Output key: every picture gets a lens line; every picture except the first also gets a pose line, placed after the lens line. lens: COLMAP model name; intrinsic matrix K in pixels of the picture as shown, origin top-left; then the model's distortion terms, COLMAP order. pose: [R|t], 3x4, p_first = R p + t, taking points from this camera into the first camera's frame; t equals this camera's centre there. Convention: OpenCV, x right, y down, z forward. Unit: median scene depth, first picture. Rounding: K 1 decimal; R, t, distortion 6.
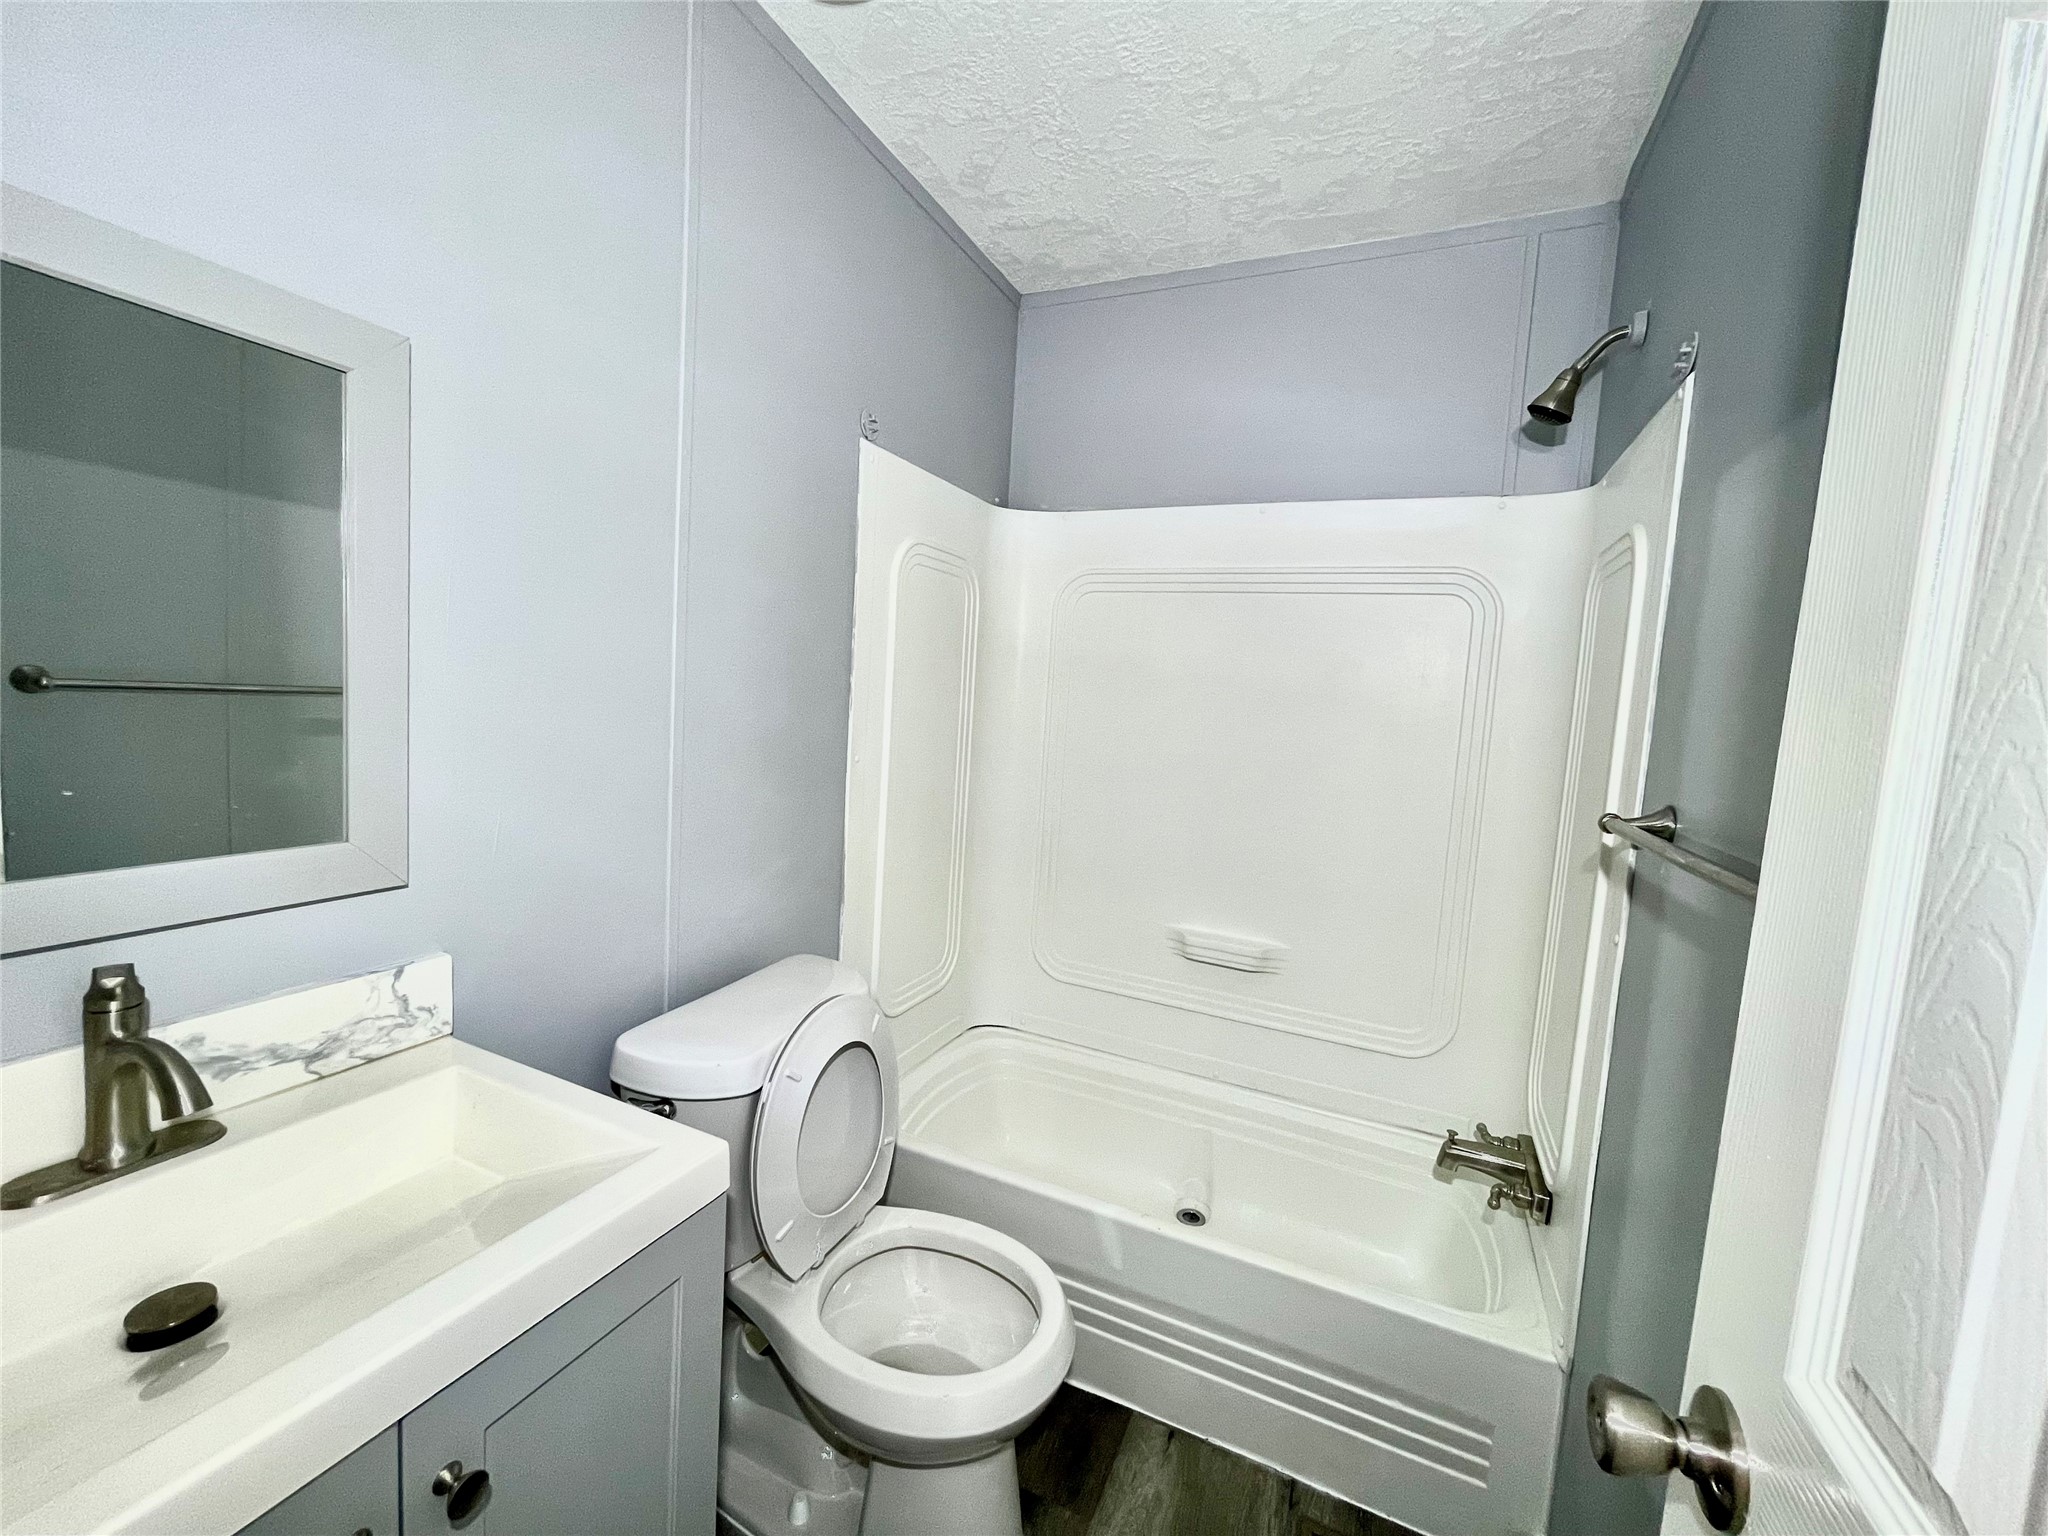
lens RADIAL K [[831.0, 0, 1015.7], [0, 831.0, 756.9], [0, 0, 1]] dist [0.007268, 0.001923]
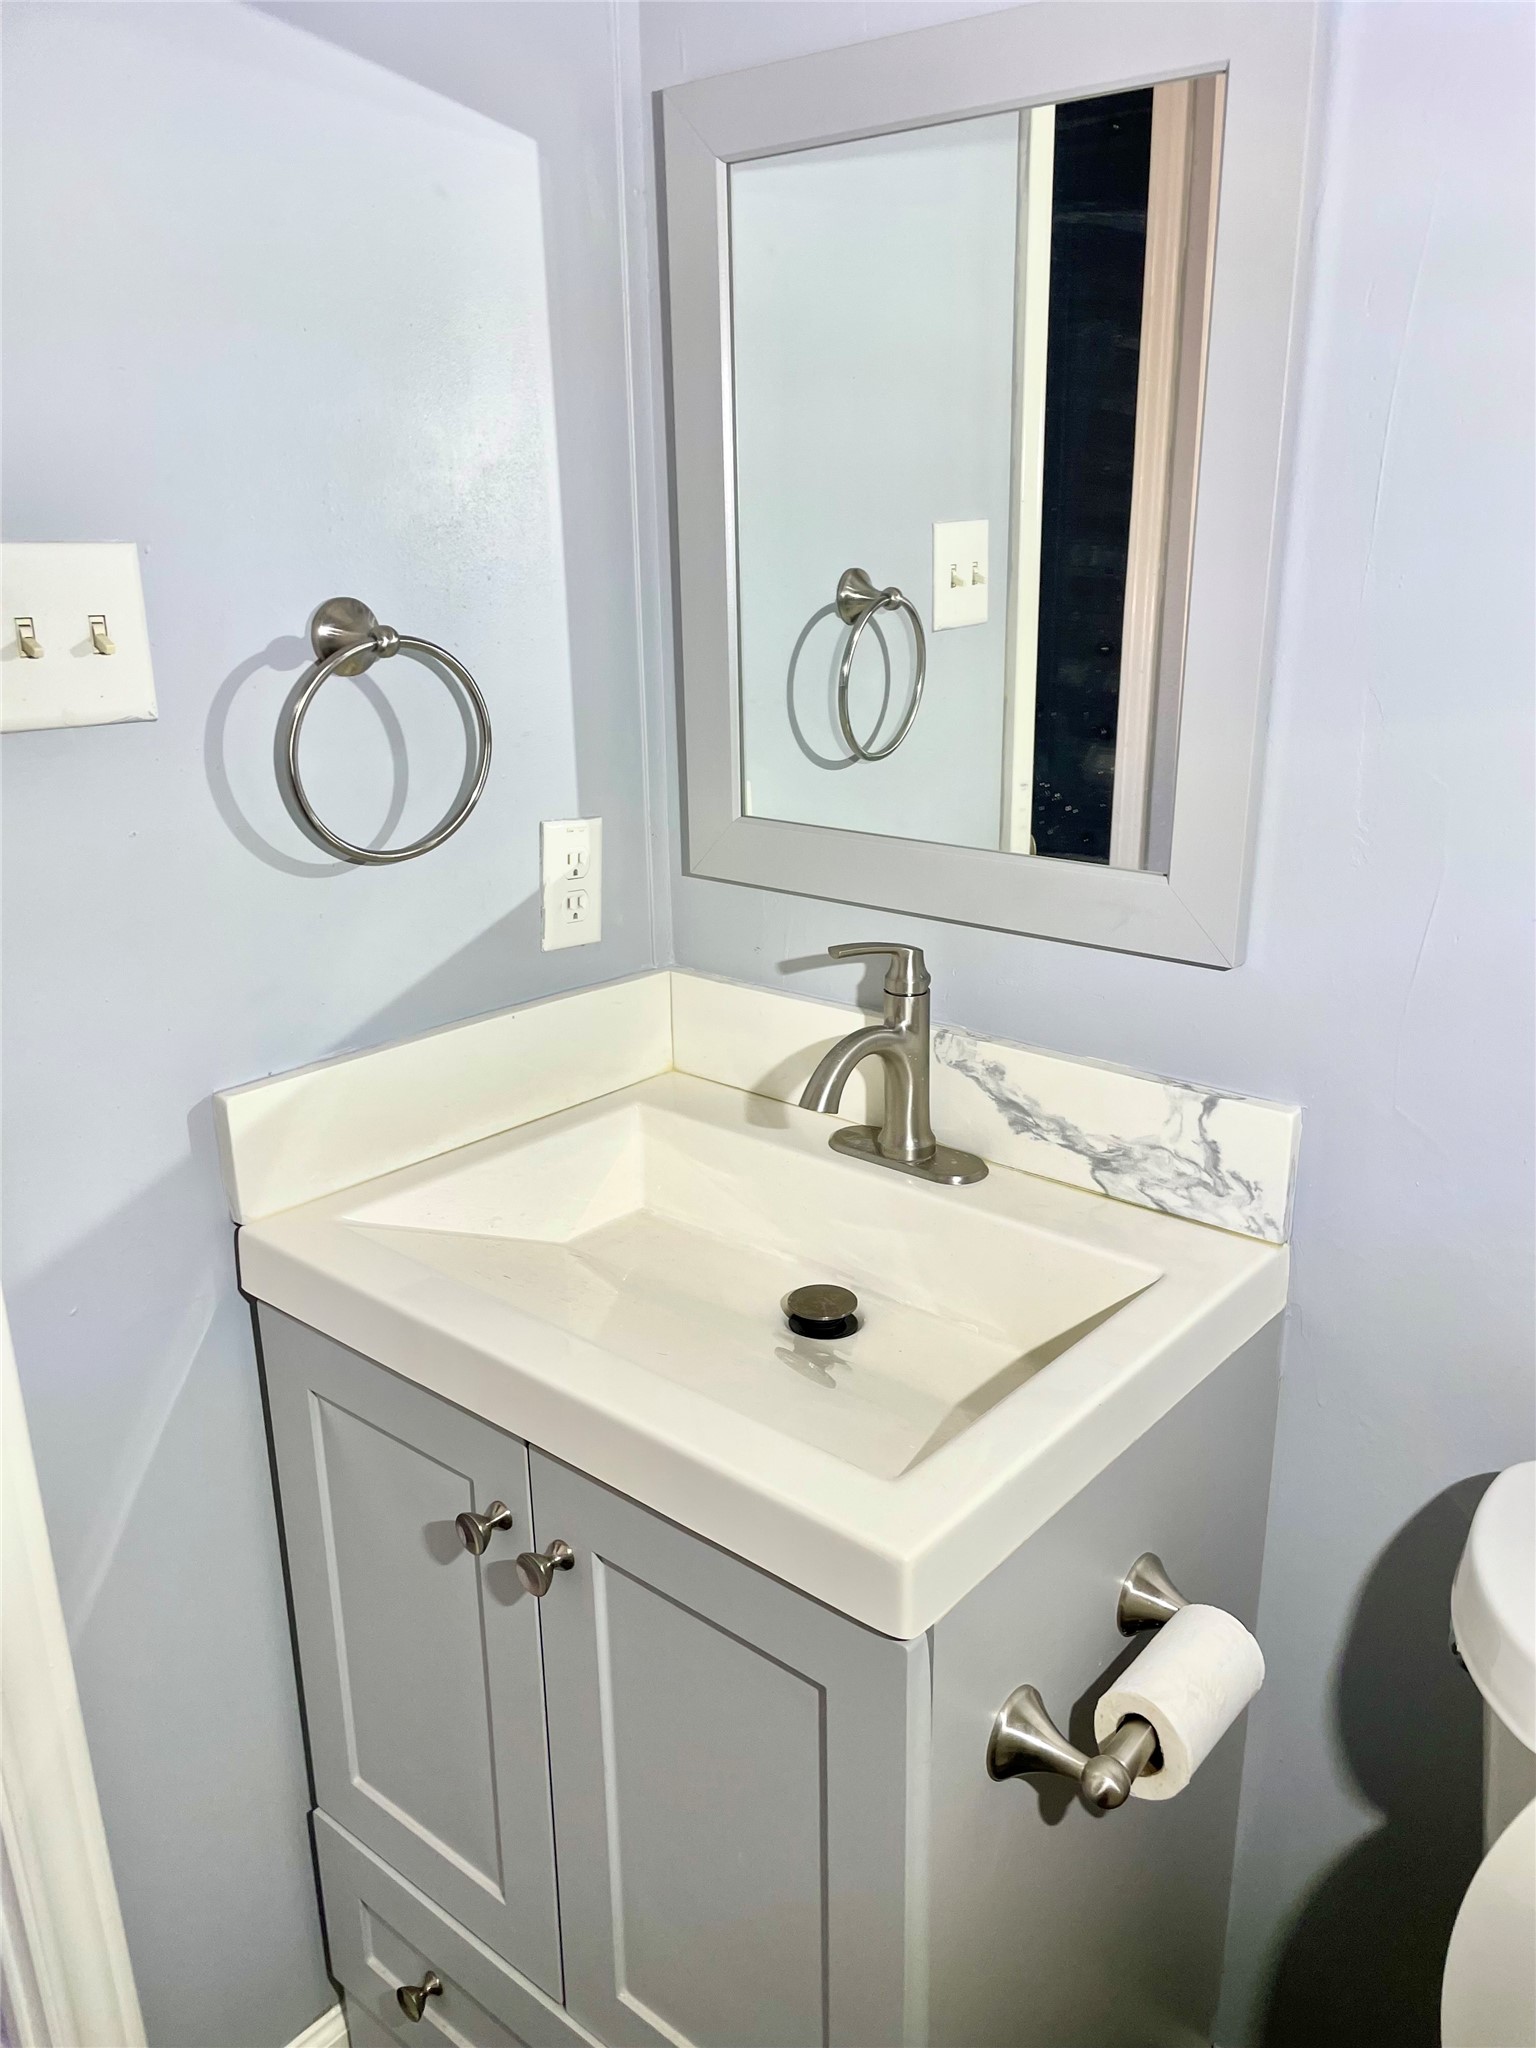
lens RADIAL K [[1554.8, 0, 770.4], [0, 1554.8, 1029.9], [0, 0, 1]] dist [0.087415, -0.102717]
pose [[-0.261350, 0.241947, -0.934429, 0.103971], [-0.086270, 0.958346, 0.272268, -0.020431], [0.961381, 0.151771, -0.229591, 0.231509]]
